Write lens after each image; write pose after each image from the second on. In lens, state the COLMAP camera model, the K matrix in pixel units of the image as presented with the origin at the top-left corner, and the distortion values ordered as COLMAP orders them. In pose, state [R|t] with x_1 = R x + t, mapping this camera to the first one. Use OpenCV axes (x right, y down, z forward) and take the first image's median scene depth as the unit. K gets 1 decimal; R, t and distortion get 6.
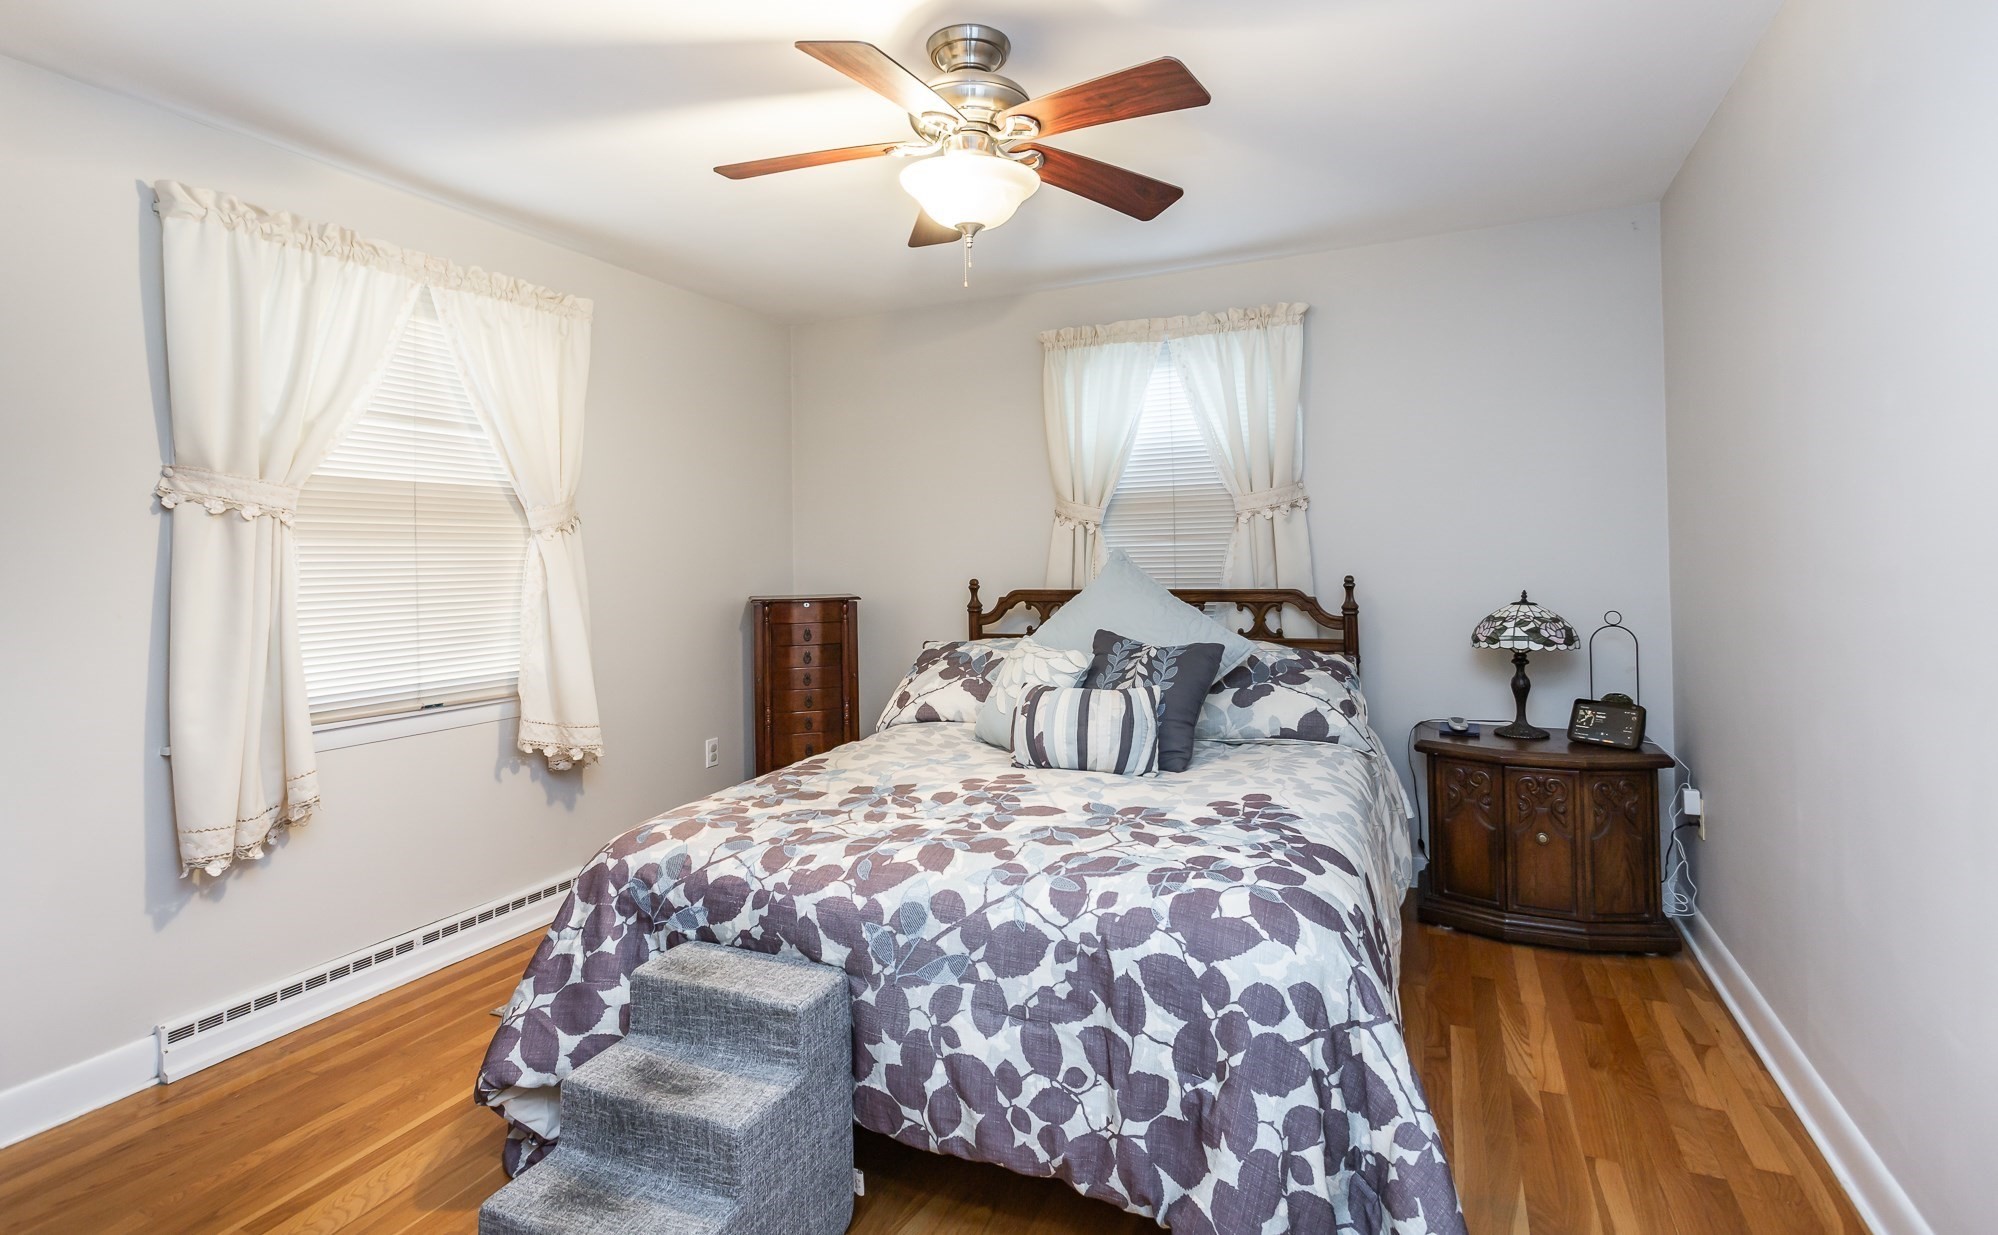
lens RADIAL K [[993.1, 0, 998.6], [0, 993.1, 555.8], [0, 0, 1]] dist [0.000577, 0.000083]
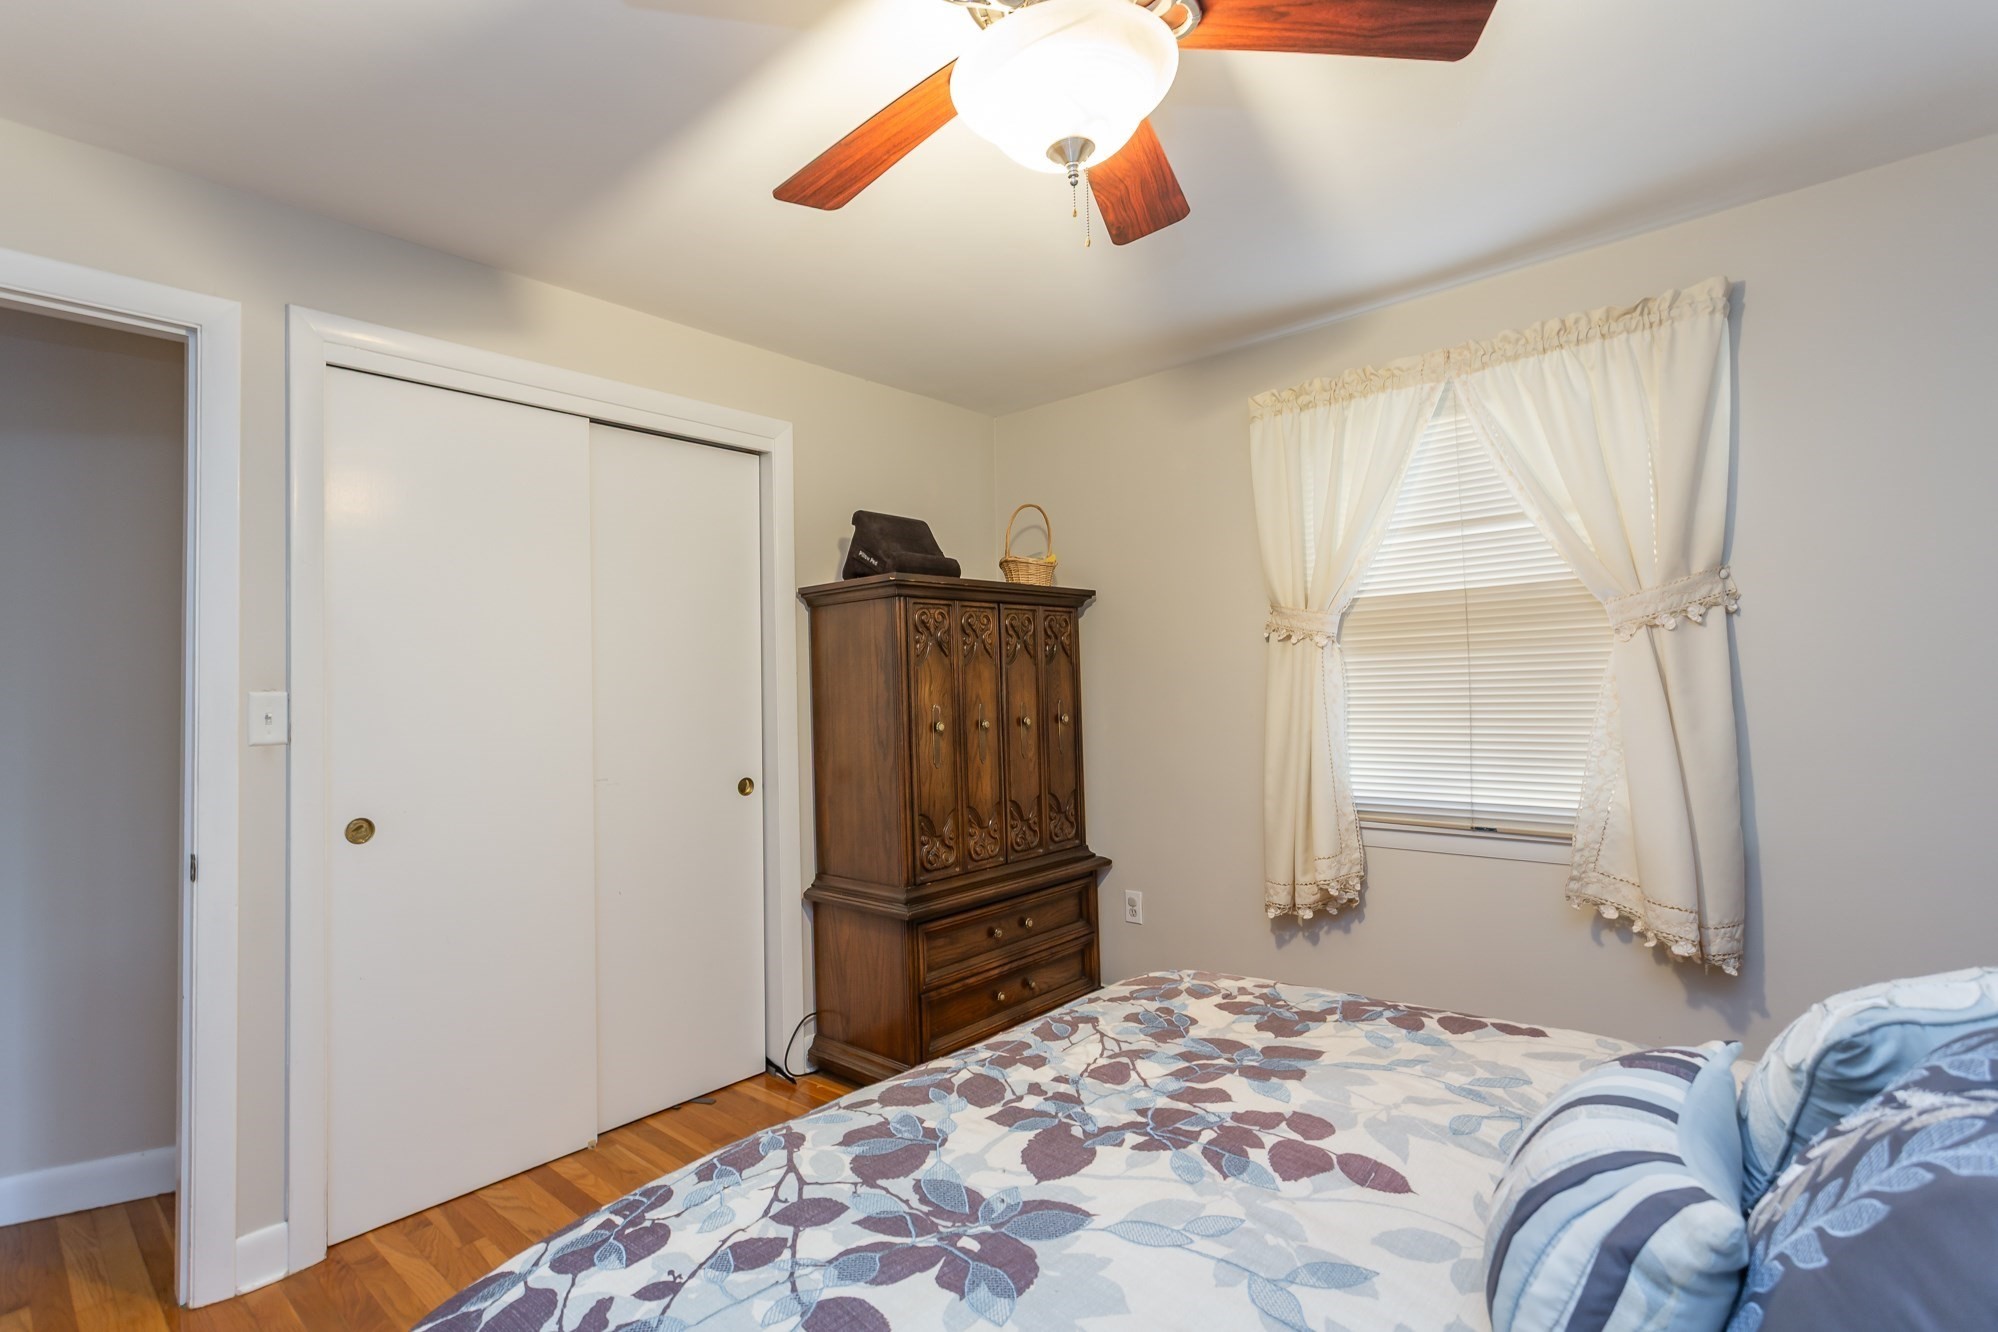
lens RADIAL K [[947.9, 0, 999.0], [0, 947.9, 666.0], [0, 0, 1]] dist [-0.000430, 0.001415]
pose [[-0.316936, -0.001869, -0.948445, 0.410057], [0.030537, 0.999459, -0.012174, -0.003454], [0.947955, -0.032821, -0.316707, 0.861869]]
